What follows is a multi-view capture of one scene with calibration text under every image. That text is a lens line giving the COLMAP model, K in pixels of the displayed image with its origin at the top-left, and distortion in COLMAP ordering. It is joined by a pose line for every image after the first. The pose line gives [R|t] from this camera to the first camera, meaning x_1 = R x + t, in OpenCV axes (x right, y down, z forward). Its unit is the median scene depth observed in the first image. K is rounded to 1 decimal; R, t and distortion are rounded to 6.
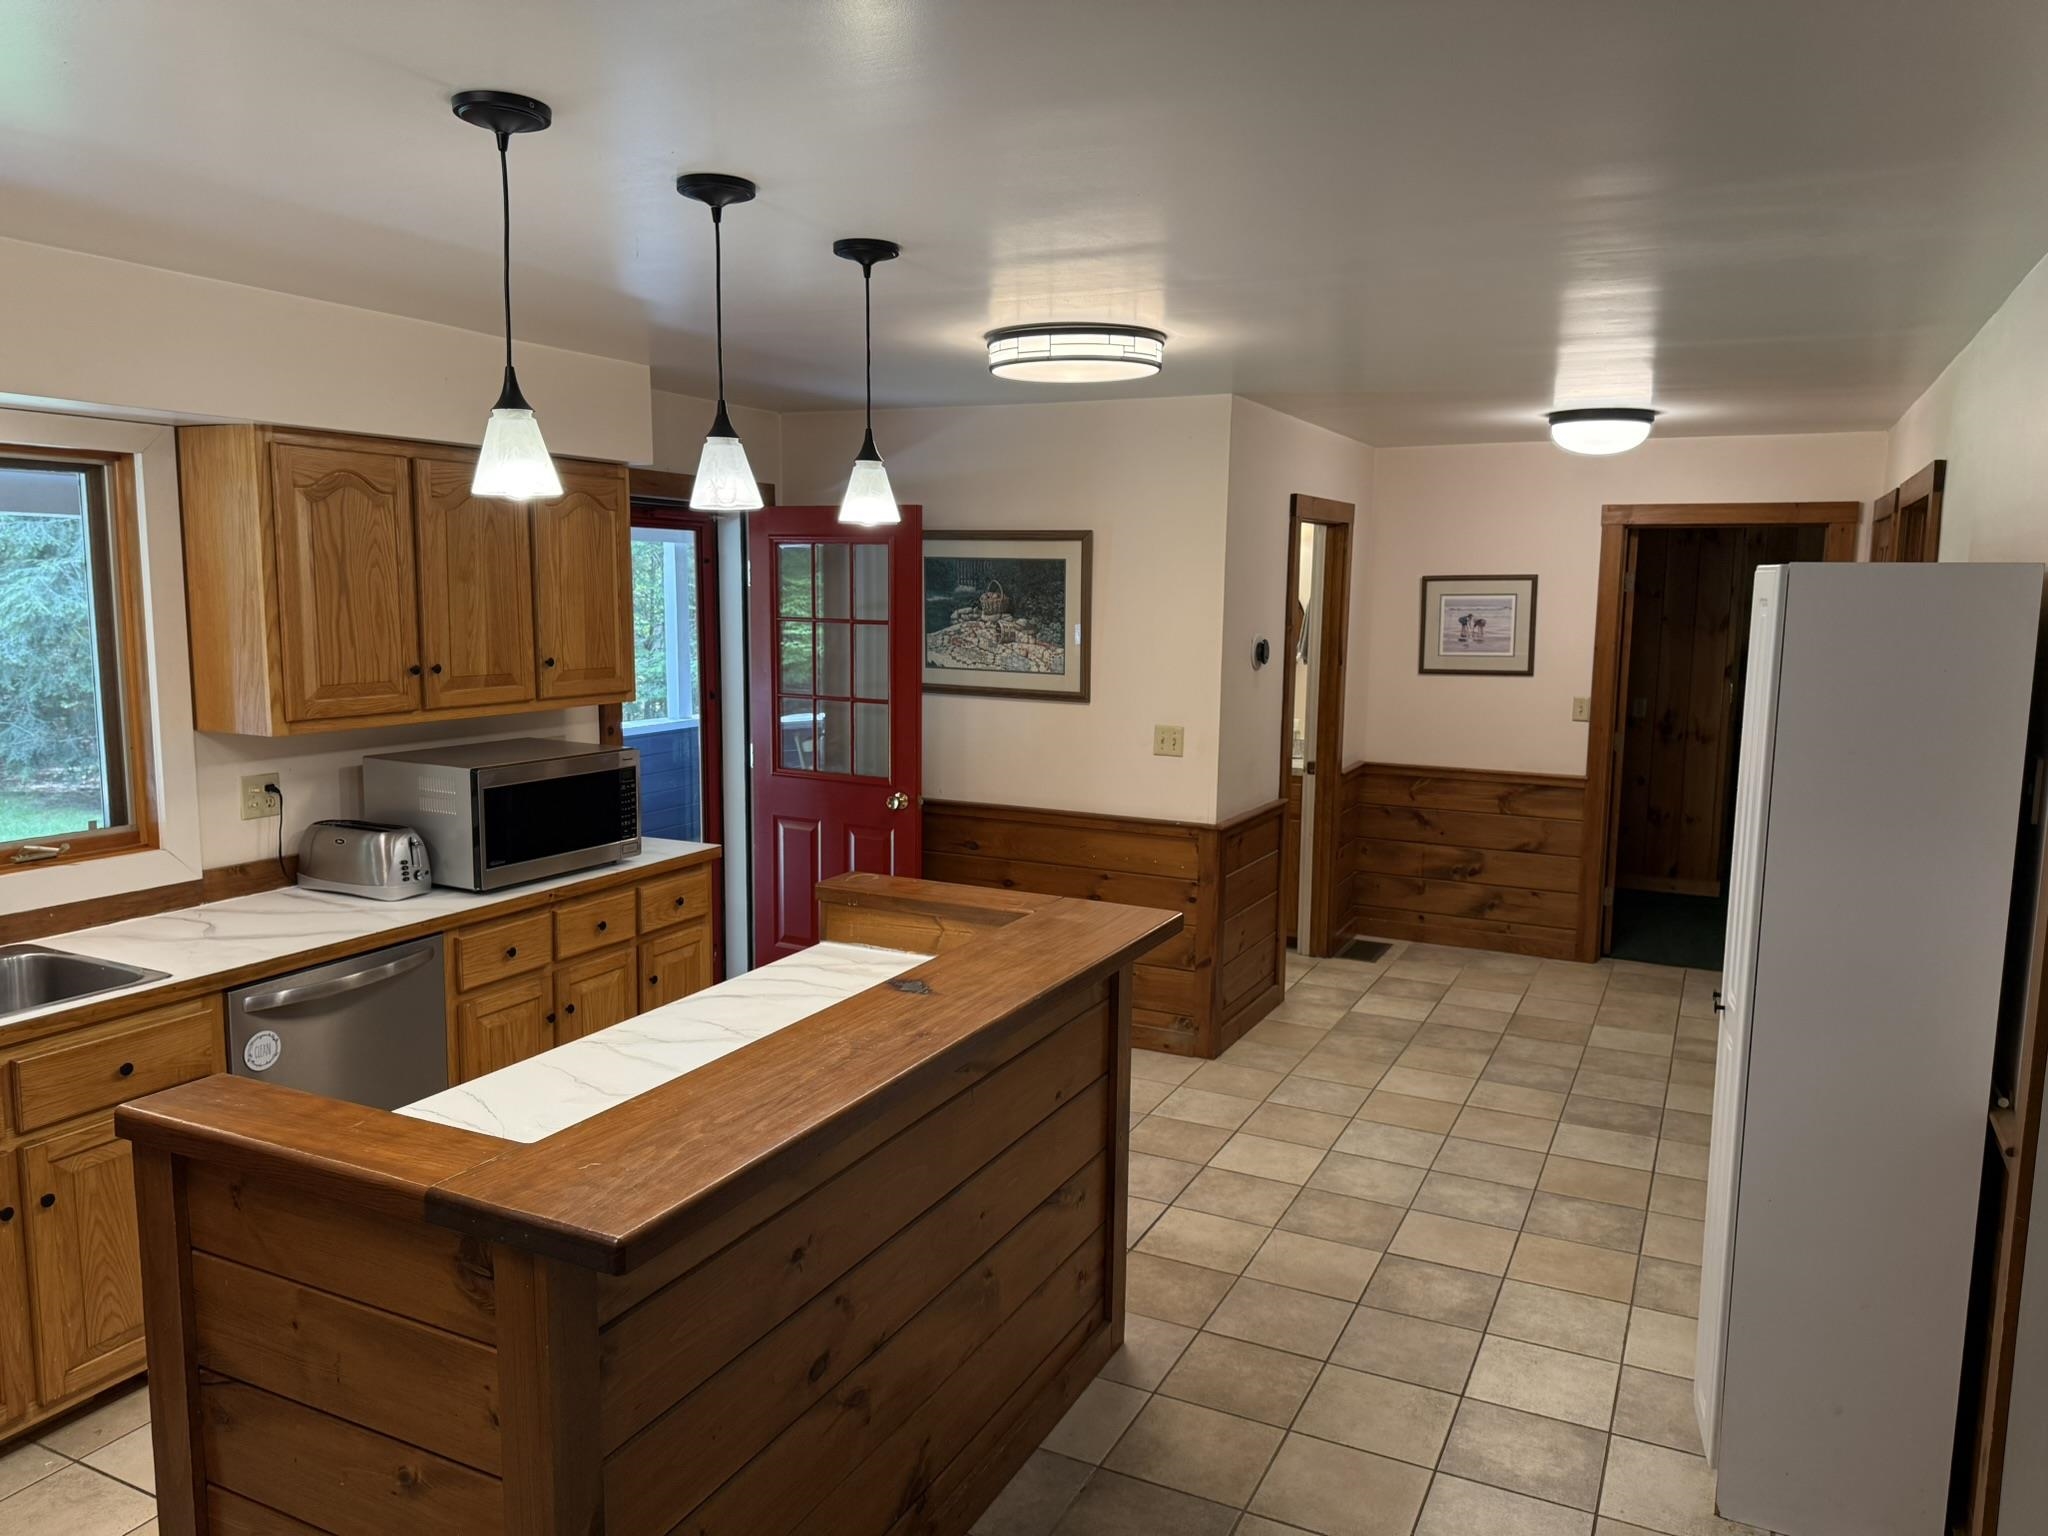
lens RADIAL K [[1444.6, 0, 1017.2], [0, 1444.6, 771.1], [0, 0, 1]] dist [0.078358, -0.090295]
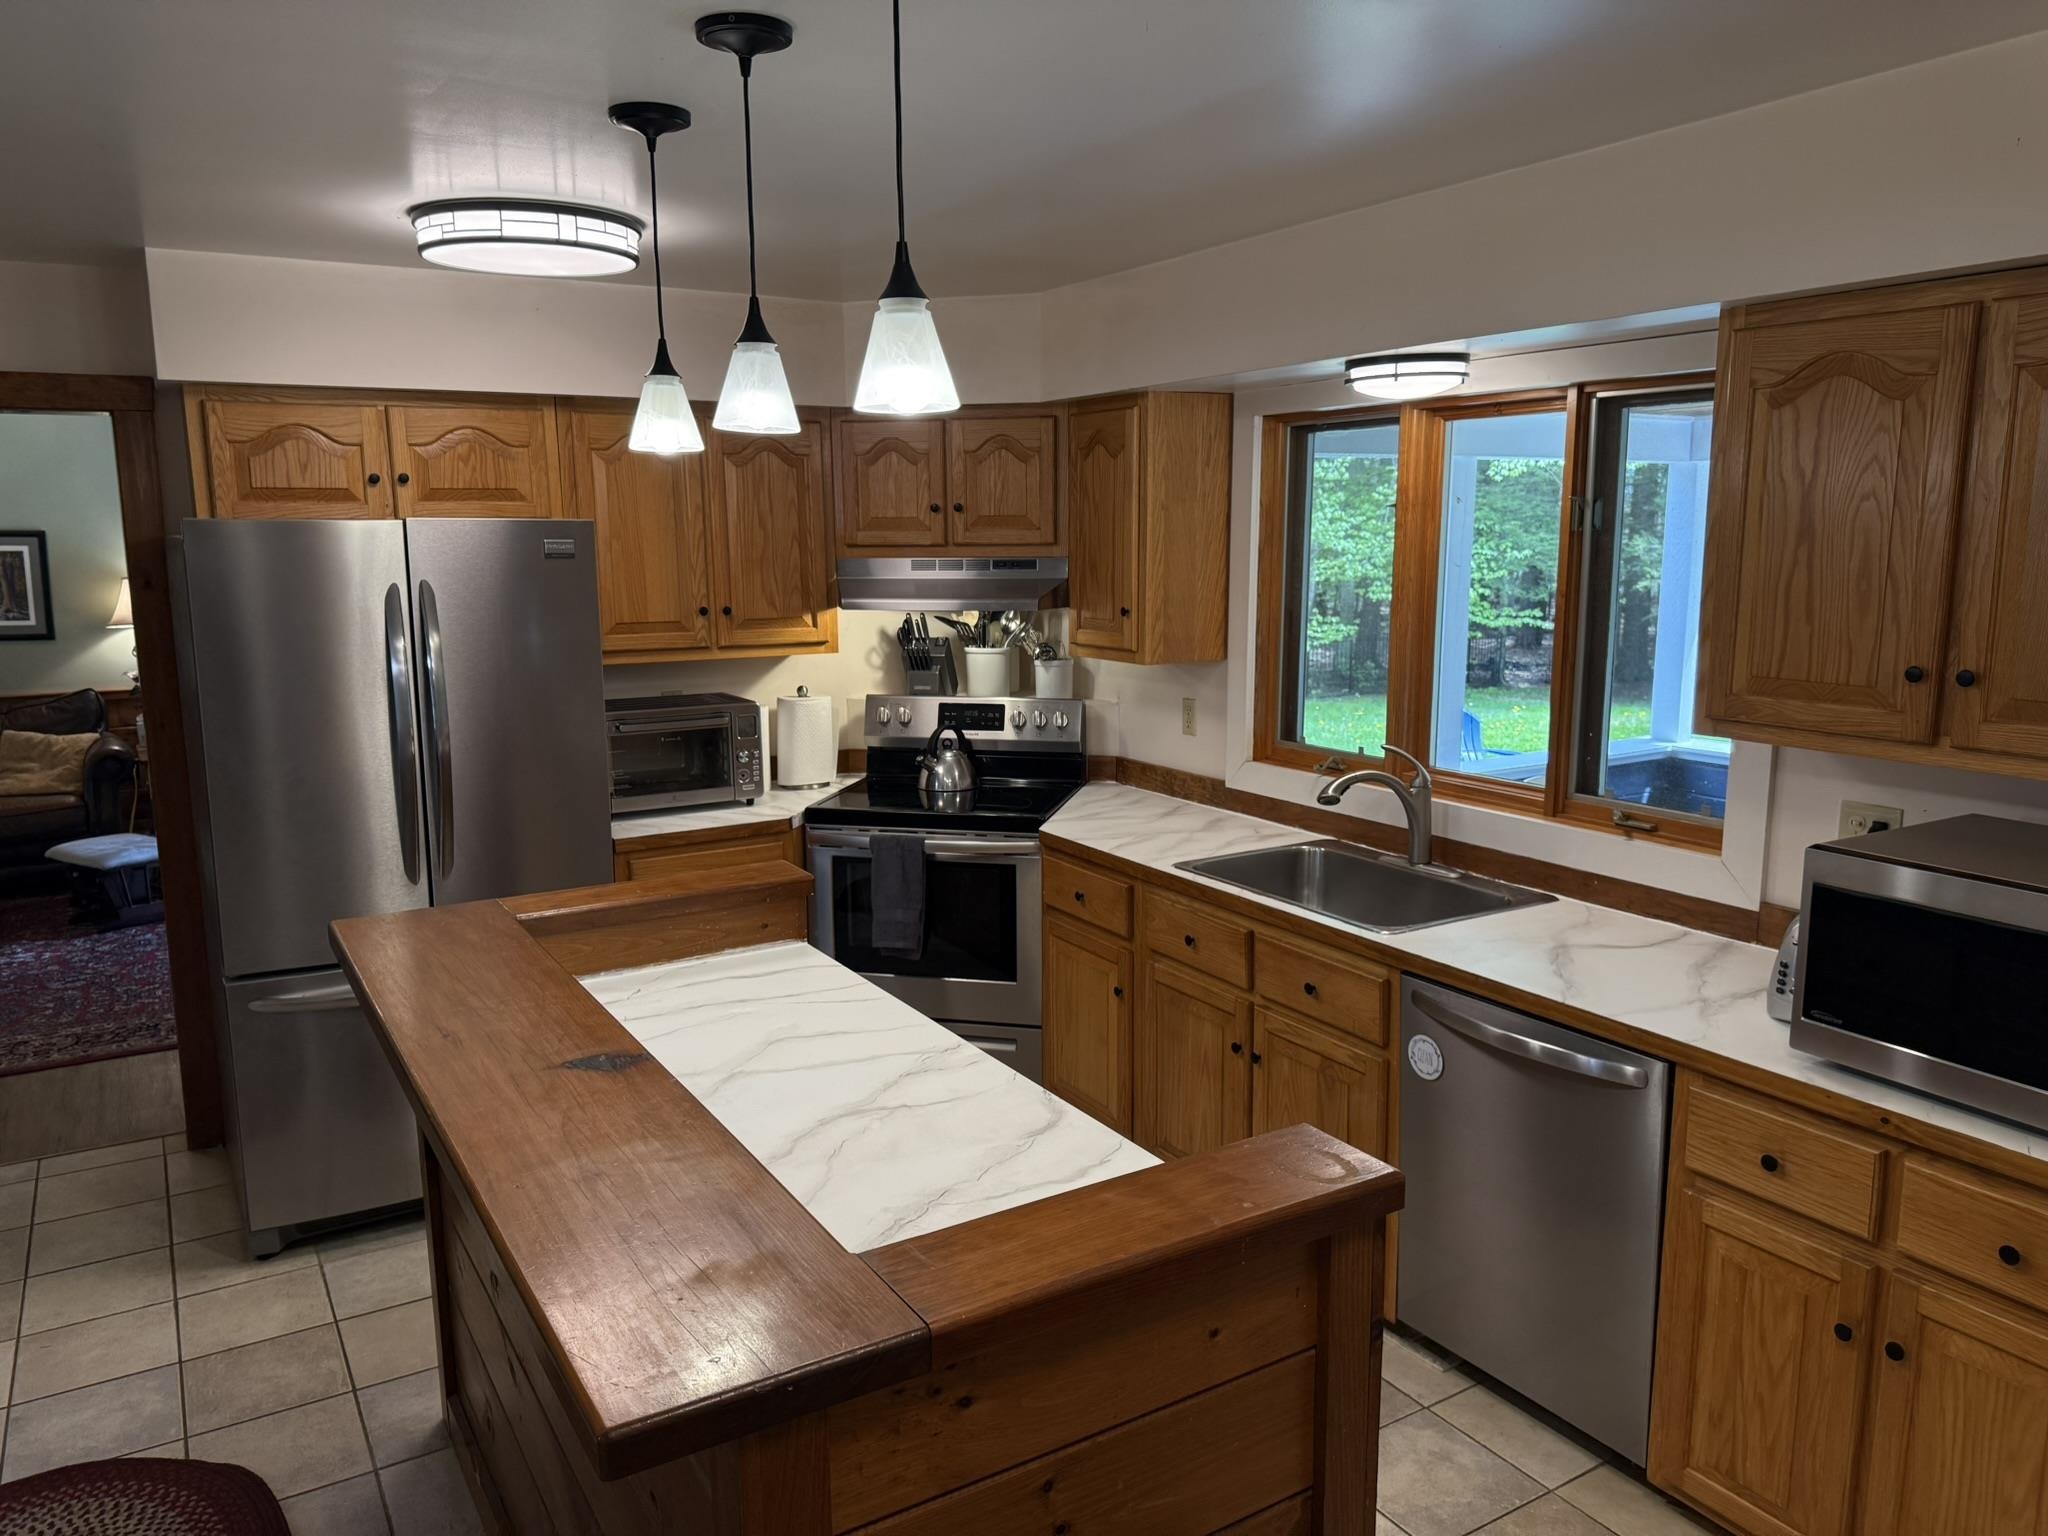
lens RADIAL K [[1458.9, 0, 1024.0], [0, 1458.9, 768.0], [0, 0, 1]] dist [0.008311, -0.004507]
pose [[-0.529685, 0.132313, -0.837811, 0.372515], [-0.110471, 0.968583, 0.222808, -0.167514], [0.840969, 0.210572, -0.498427, 1.347642]]
